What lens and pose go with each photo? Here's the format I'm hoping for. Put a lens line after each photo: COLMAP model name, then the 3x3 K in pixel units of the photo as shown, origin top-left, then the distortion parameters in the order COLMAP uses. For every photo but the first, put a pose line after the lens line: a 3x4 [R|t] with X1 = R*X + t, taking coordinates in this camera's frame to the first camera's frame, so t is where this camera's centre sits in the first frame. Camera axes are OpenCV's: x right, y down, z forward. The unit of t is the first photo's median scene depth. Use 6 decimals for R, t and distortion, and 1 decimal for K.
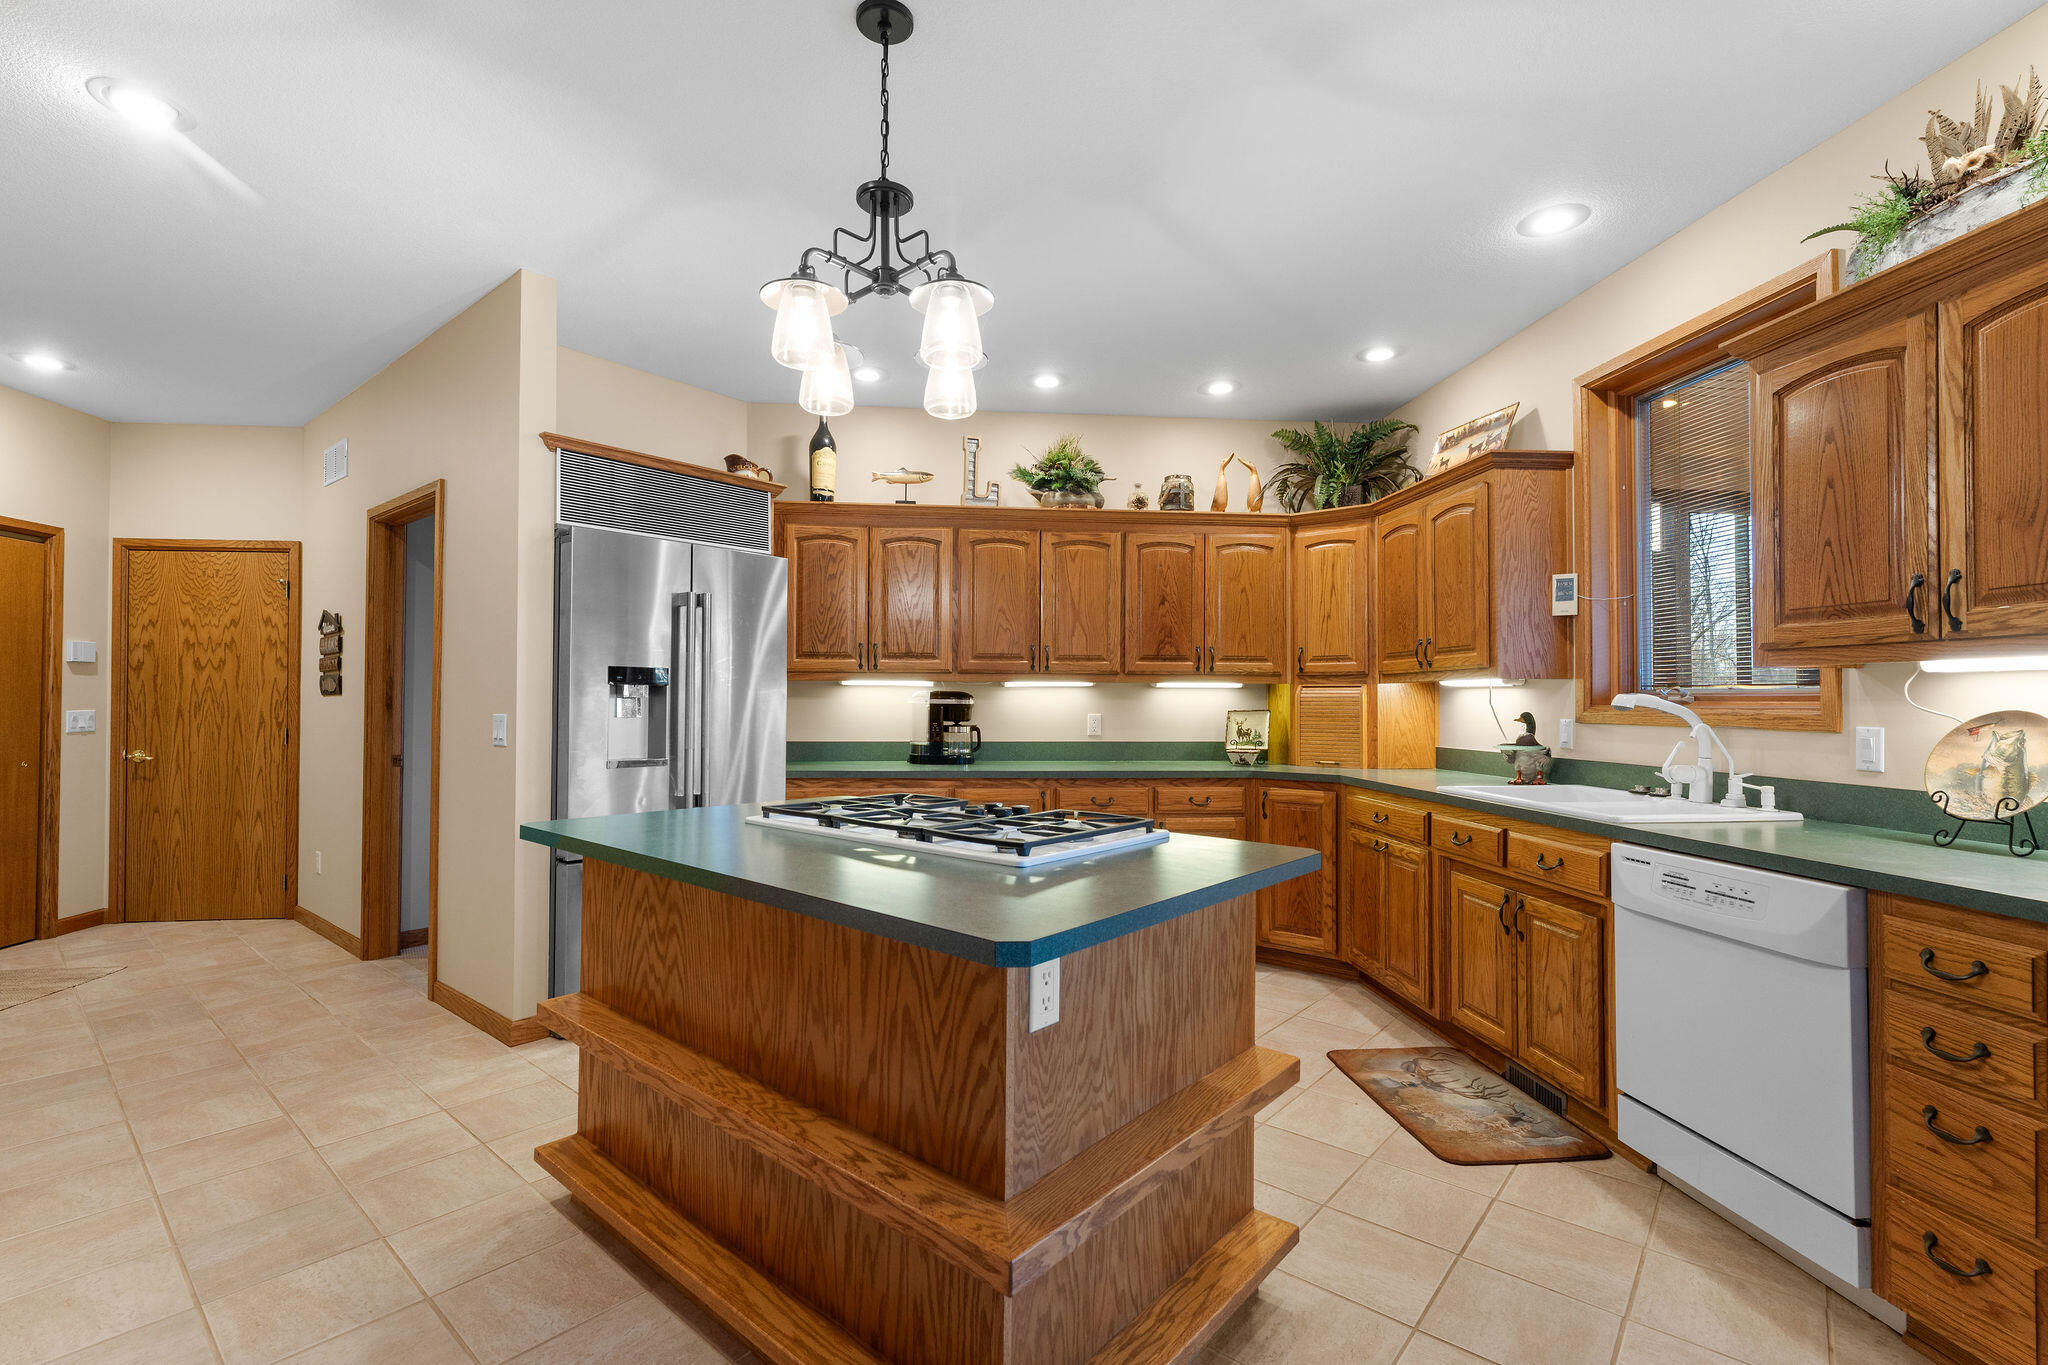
lens RADIAL K [[920.2, 0, 1019.4], [0, 920.2, 685.6], [0, 0, 1]] dist [0.000803, 0.000098]
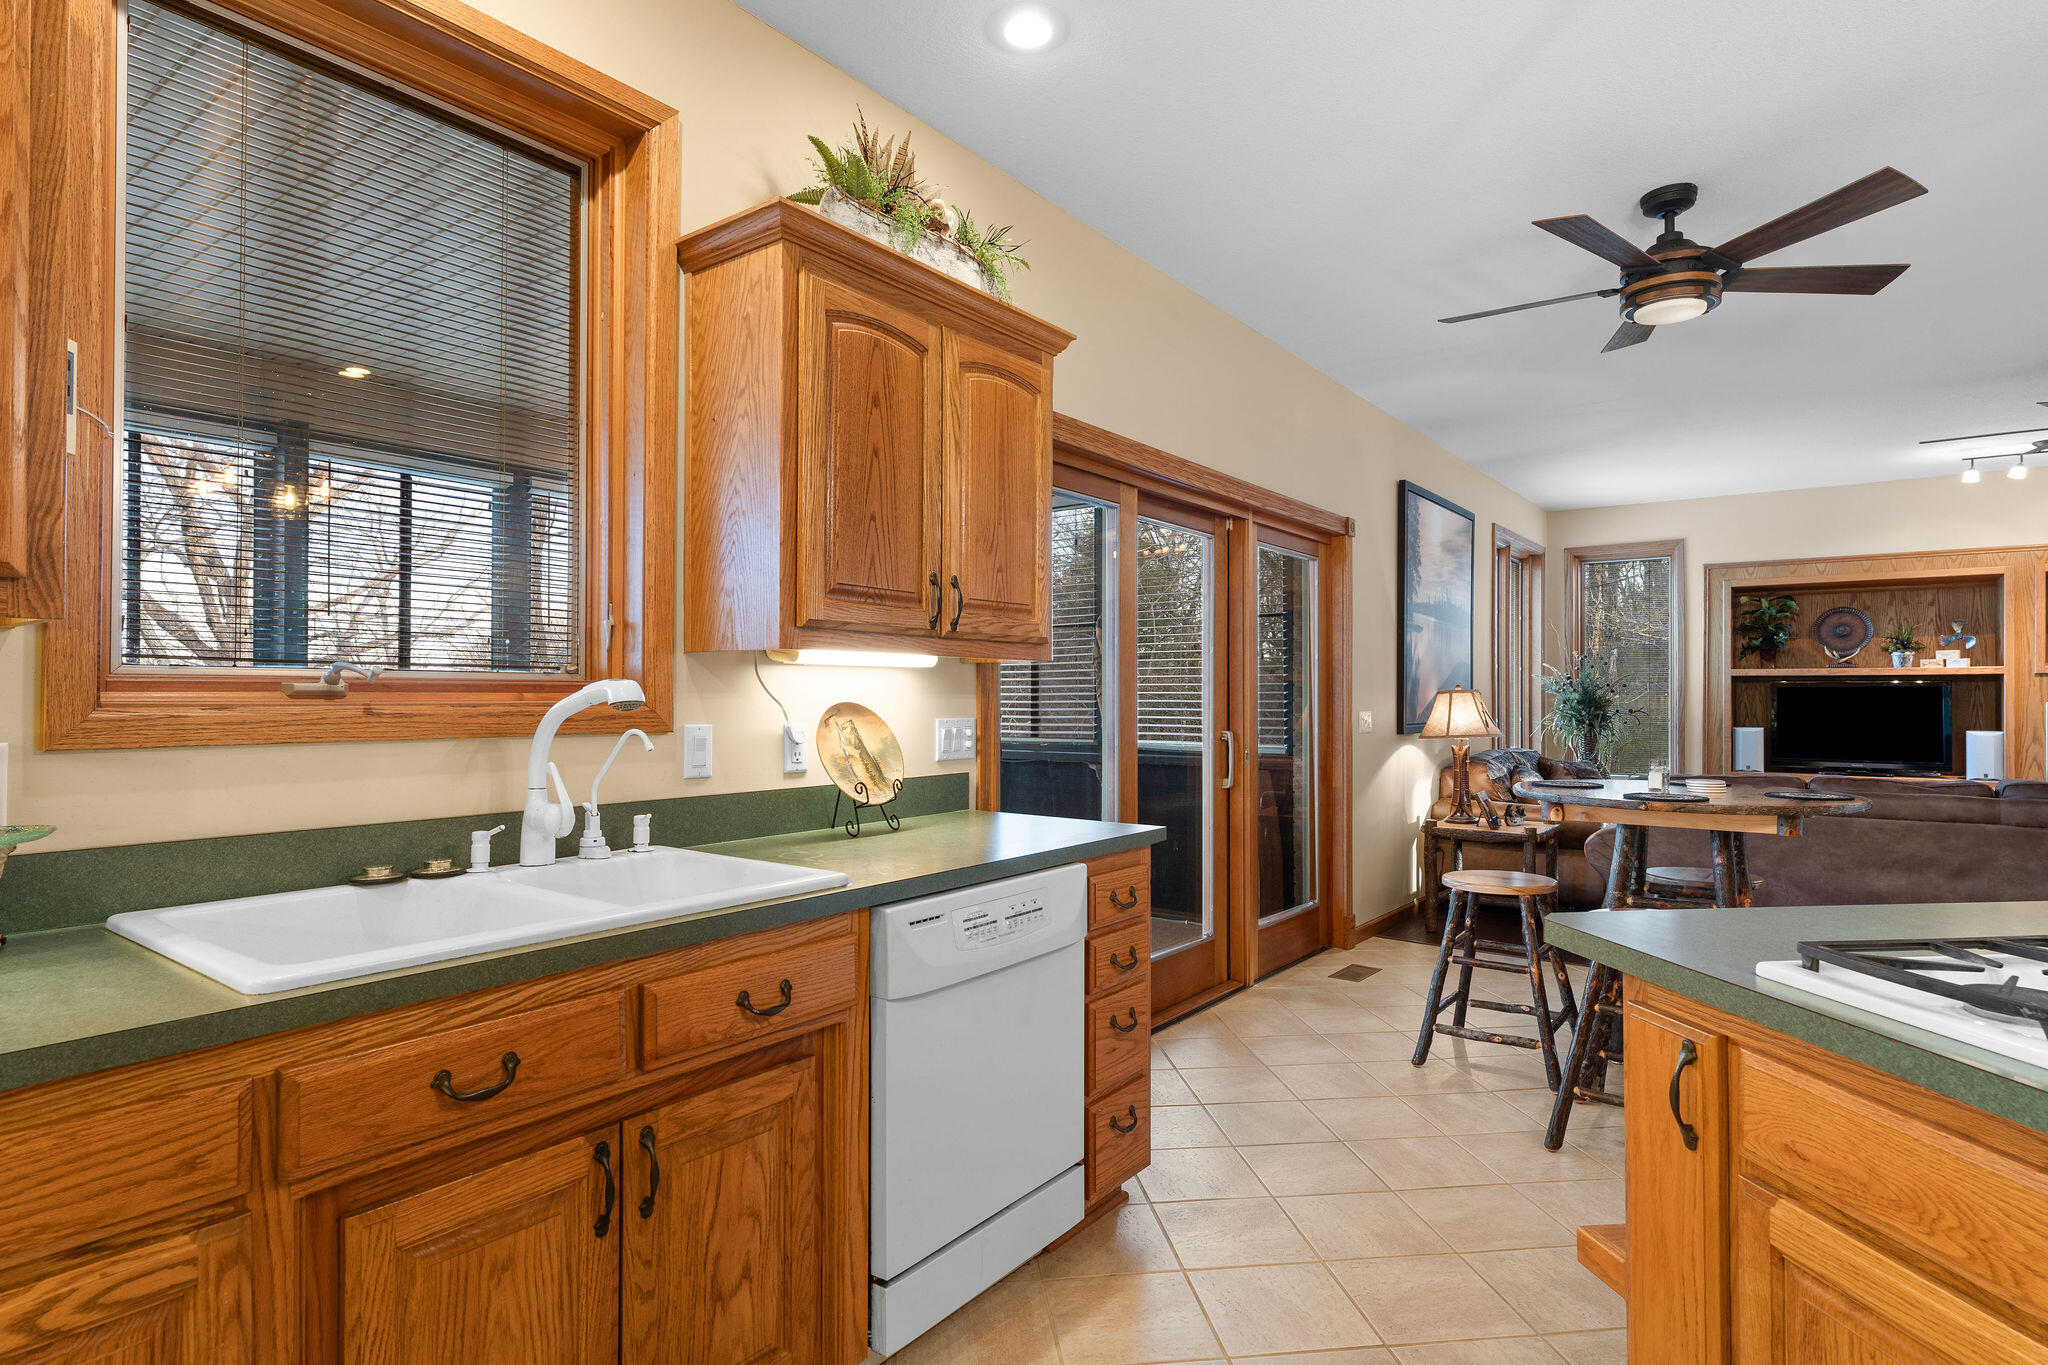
lens RADIAL K [[1106.6, 0, 1030.4], [0, 1106.6, 688.1], [0, 0, 1]] dist [0.021898, 0.000116]
pose [[-0.742473, -0.007868, 0.669830, 0.019880], [-0.021791, 0.999686, -0.012411, 0.009446], [-0.669521, -0.023811, -0.742411, 0.767831]]
